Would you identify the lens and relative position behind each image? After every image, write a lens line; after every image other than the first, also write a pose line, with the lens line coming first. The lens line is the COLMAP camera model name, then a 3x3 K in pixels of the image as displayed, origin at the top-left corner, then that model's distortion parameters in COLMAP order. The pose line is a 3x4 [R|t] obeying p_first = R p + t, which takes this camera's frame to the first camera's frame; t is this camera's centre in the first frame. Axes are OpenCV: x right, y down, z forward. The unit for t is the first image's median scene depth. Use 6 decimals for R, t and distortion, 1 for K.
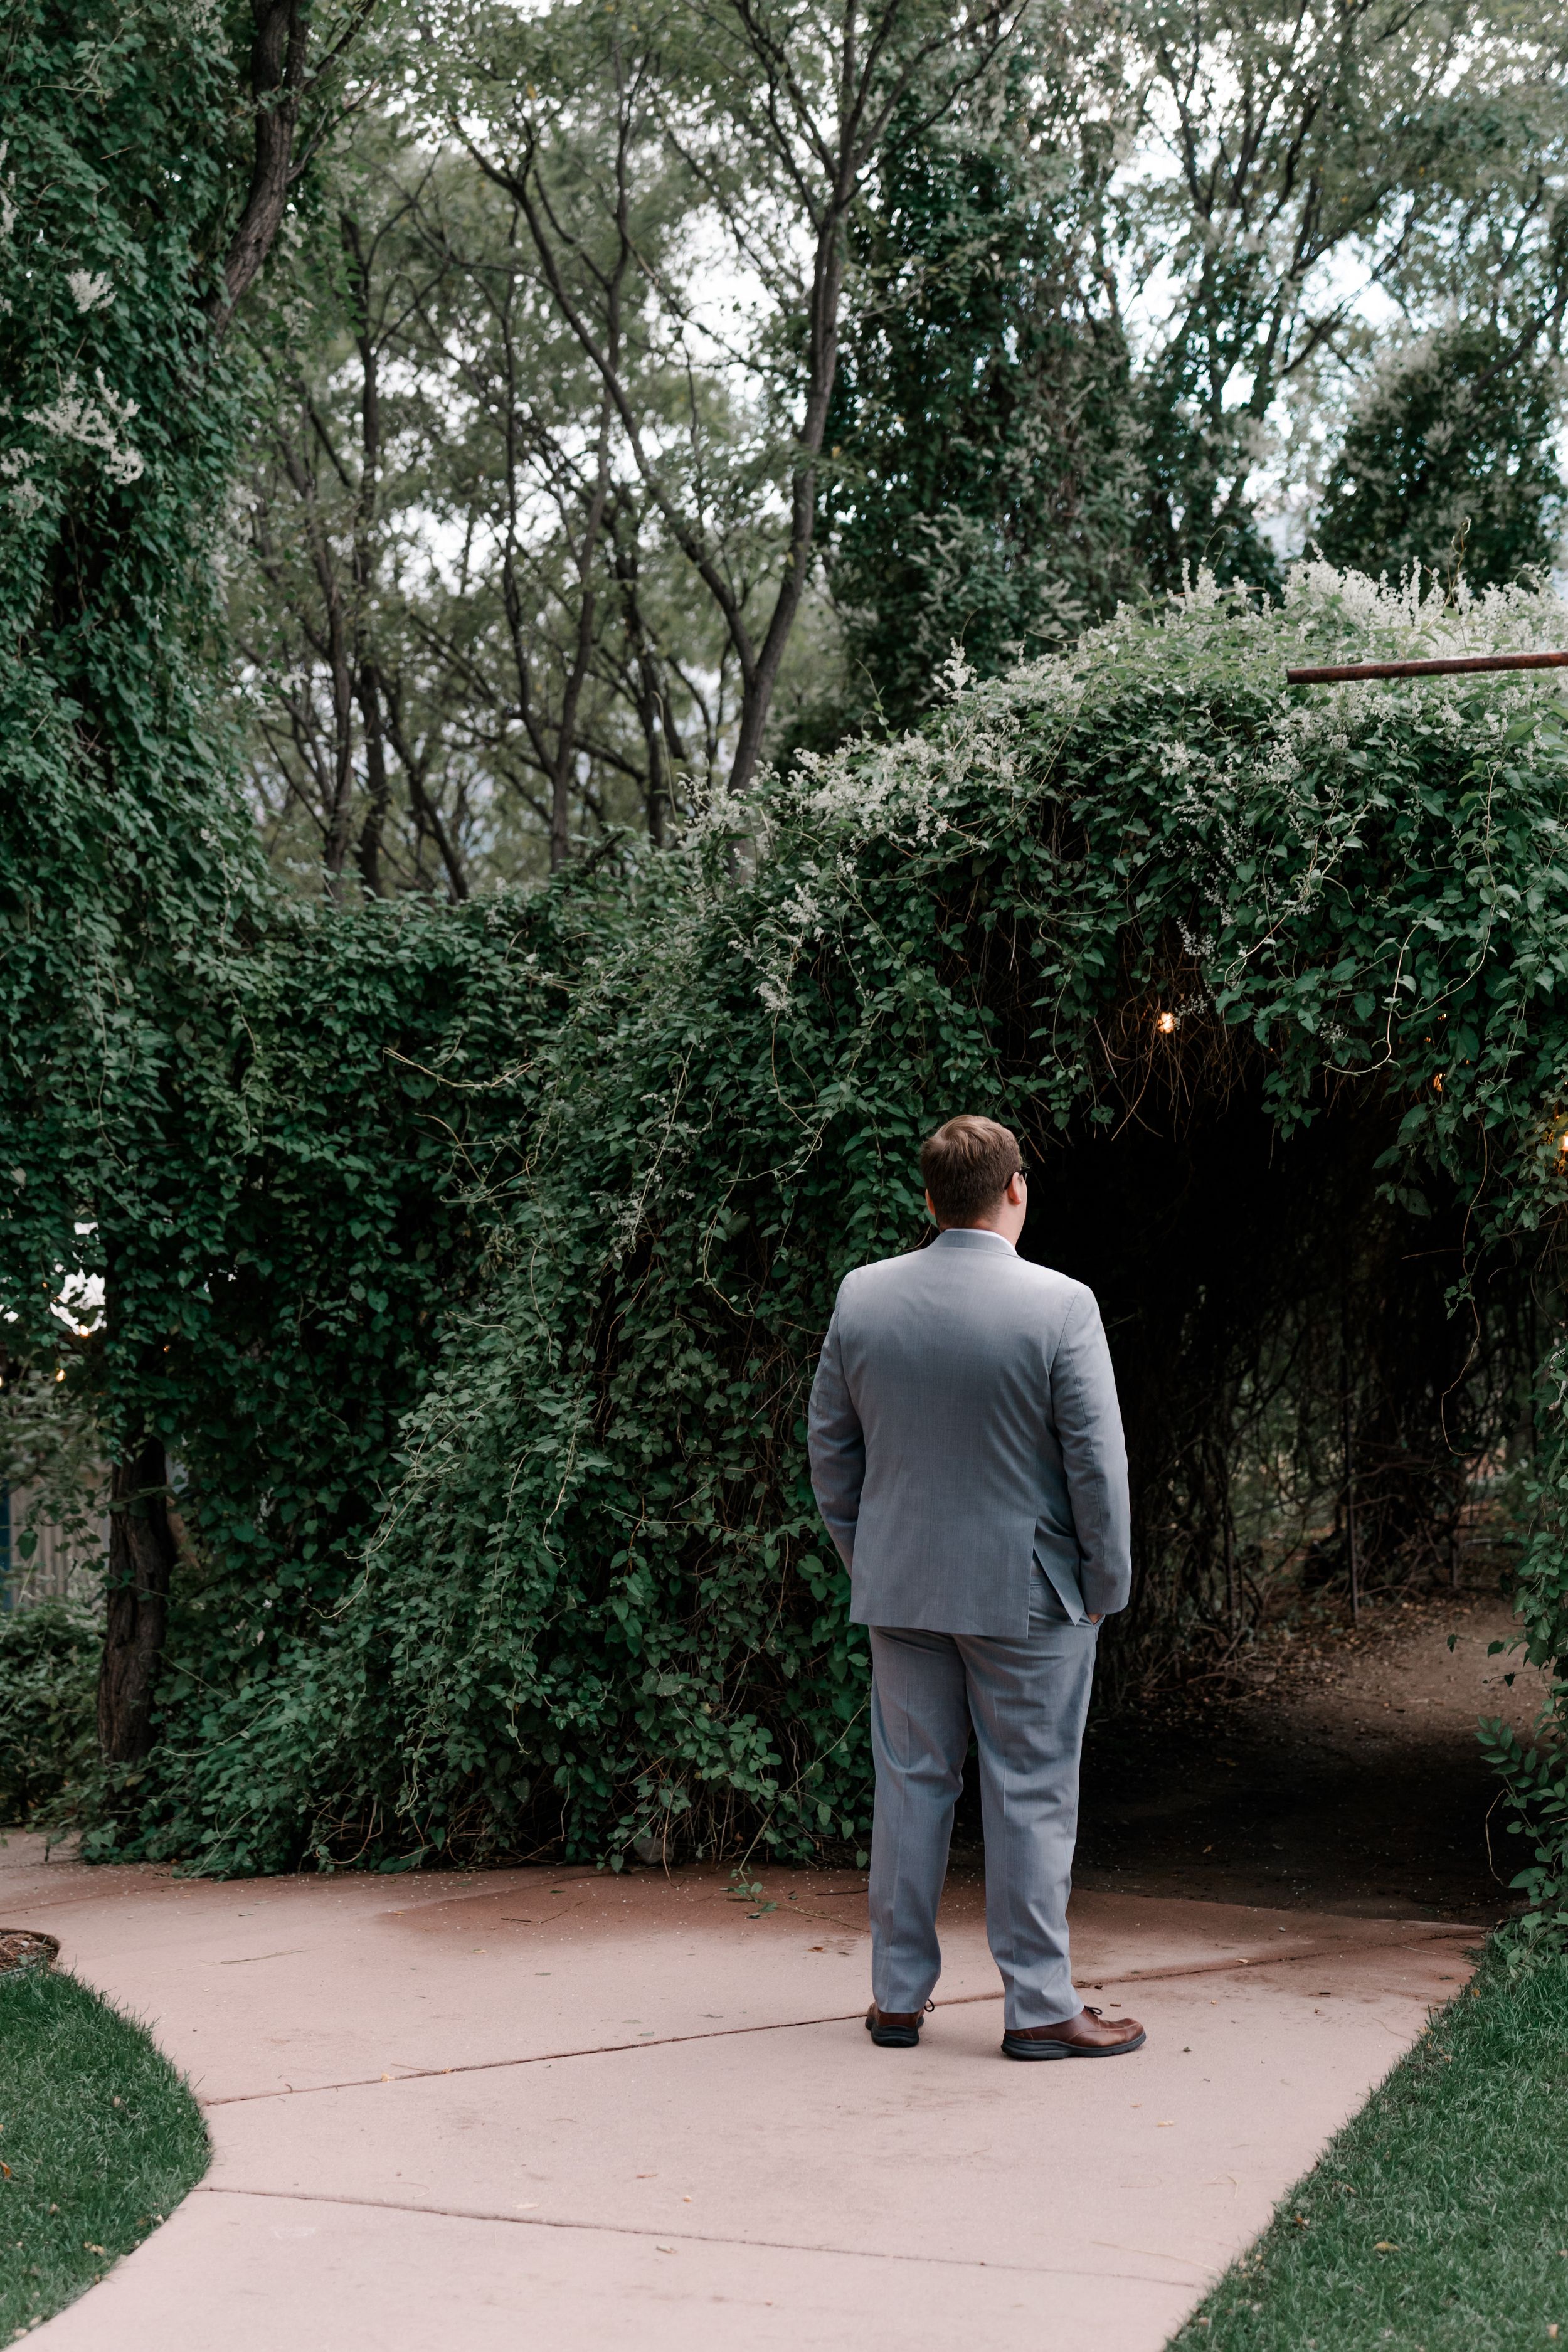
lens RADIAL K [[3961.6, 0, 632.7], [0, 3961.6, 1351.4], [0, 0, 1]] dist [0.144545, -1.120247]
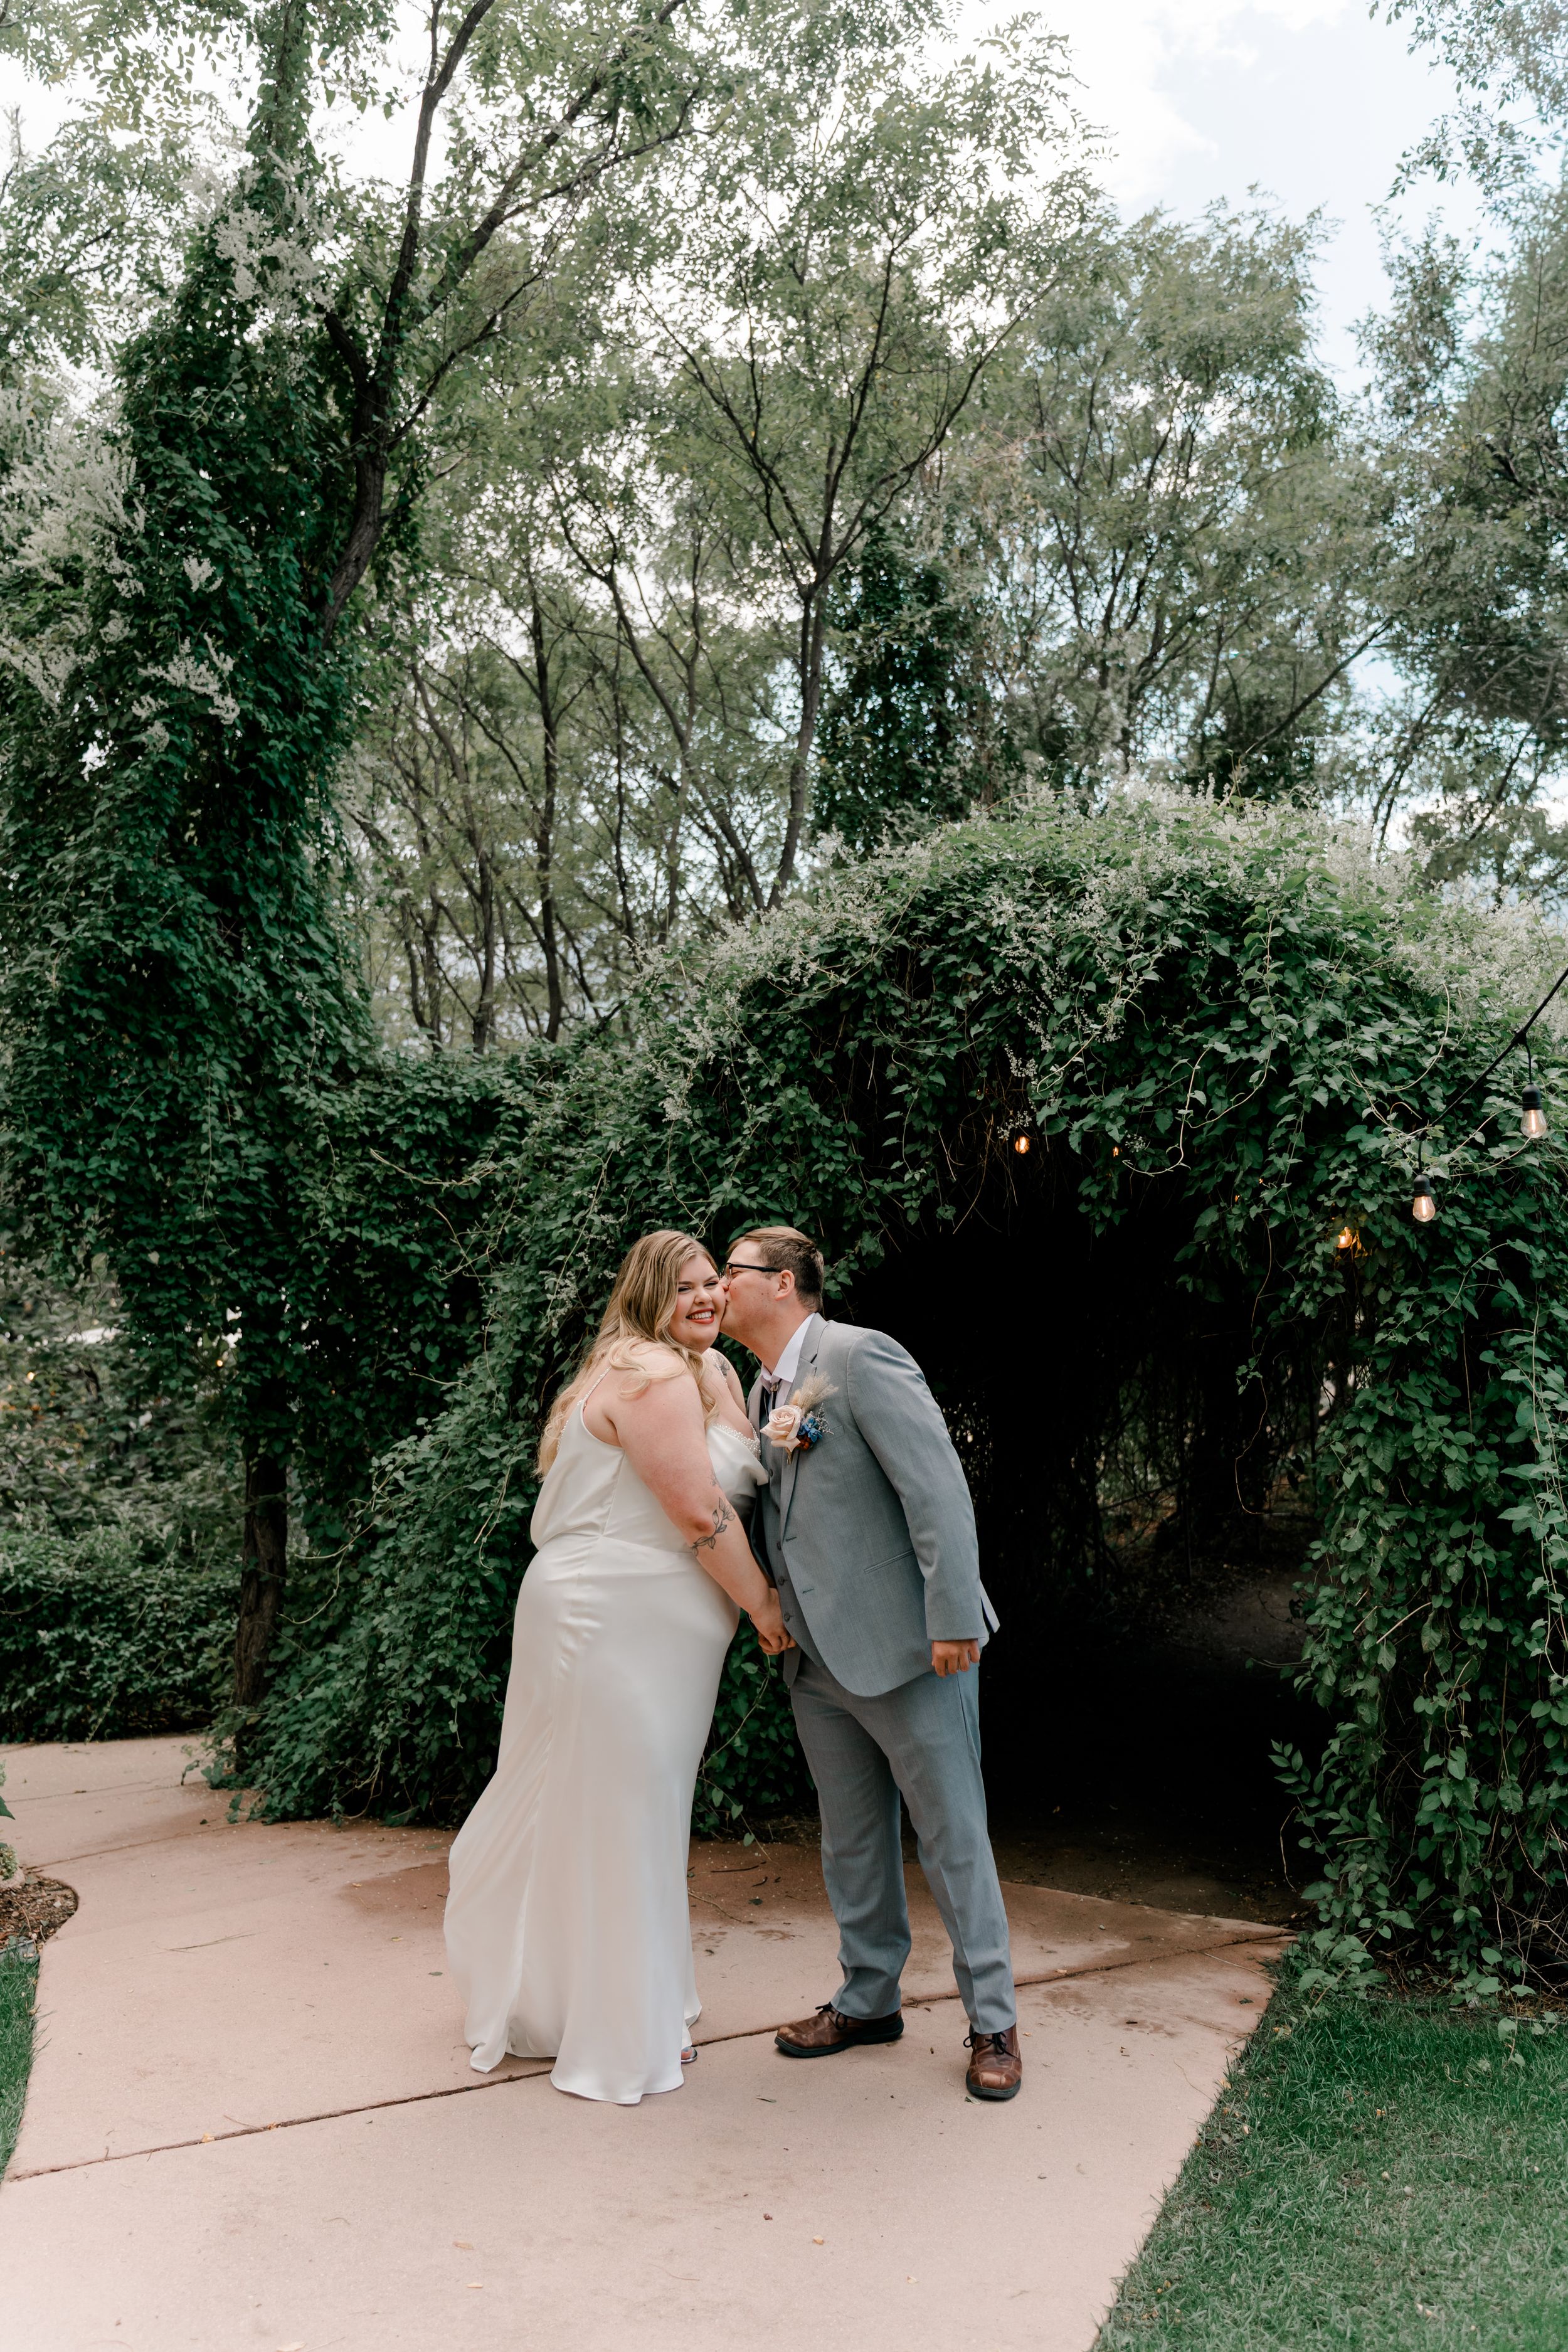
lens RADIAL K [[2018.8, 0, 849.5], [0, 2018.8, 1115.6], [0, 0, 1]] dist [0.054839, -0.005332]
pose [[0.999895, 0.014155, -0.003092, 0.092412], [-0.014421, 0.992882, -0.118229, -0.017029], [0.001396, 0.118261, 0.992982, 0.407397]]
